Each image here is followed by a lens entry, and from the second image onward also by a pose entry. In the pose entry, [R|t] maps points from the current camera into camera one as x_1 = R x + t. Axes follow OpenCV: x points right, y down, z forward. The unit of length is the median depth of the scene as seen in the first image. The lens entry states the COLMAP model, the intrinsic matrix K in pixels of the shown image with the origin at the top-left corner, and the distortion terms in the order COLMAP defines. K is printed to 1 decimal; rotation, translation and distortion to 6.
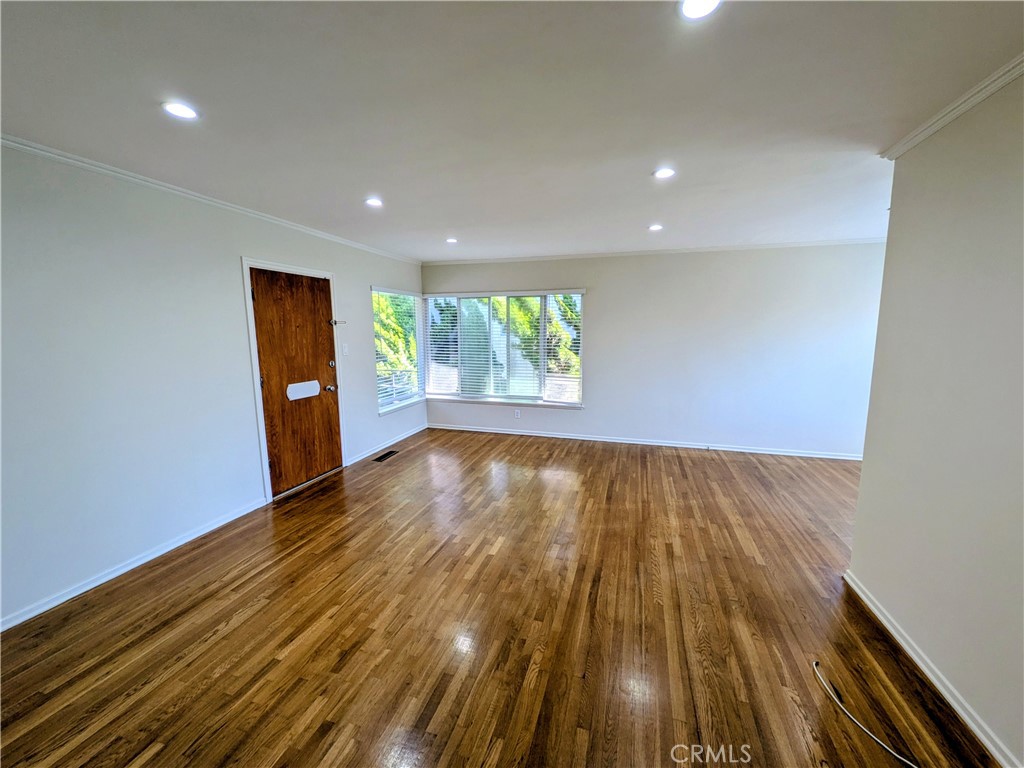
lens RADIAL K [[411.1, 0, 515.9], [0, 411.1, 385.8], [0, 0, 1]] dist [-0.001339, -0.000225]
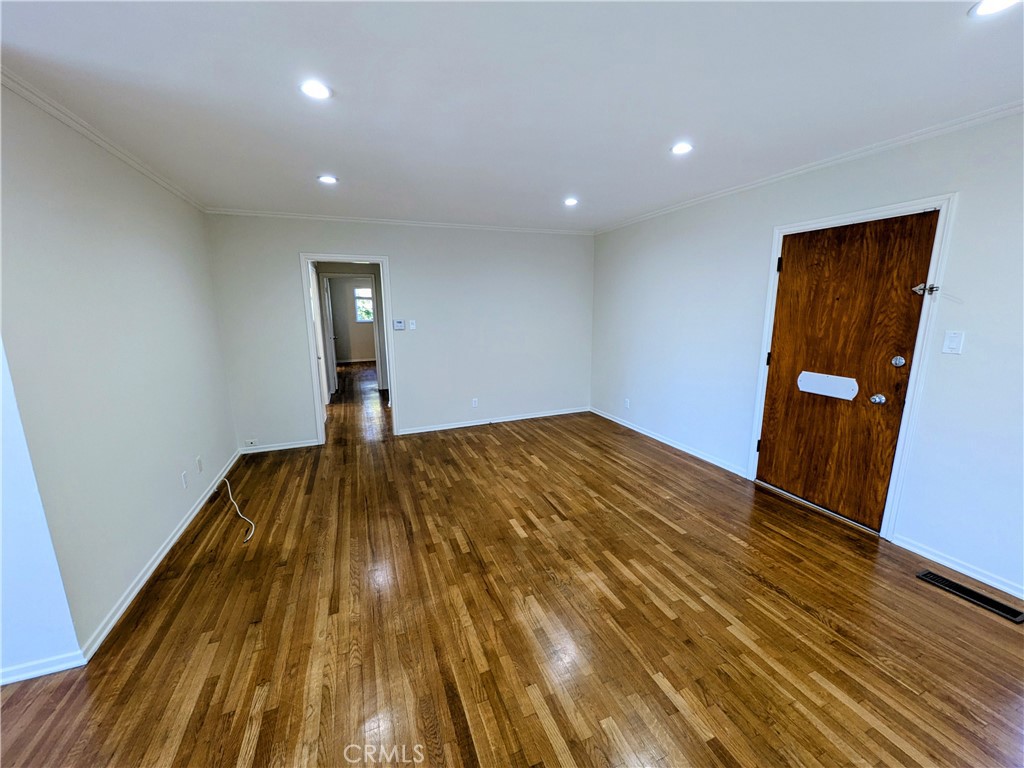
lens RADIAL K [[411.1, 0, 515.9], [0, 411.1, 385.8], [0, 0, 1]] dist [-0.001339, -0.000225]
pose [[-0.790252, 0.132526, -0.598280, 0.404110], [-0.071462, 0.949741, 0.304772, -0.189427], [0.608601, 0.283601, -0.741063, 1.310090]]
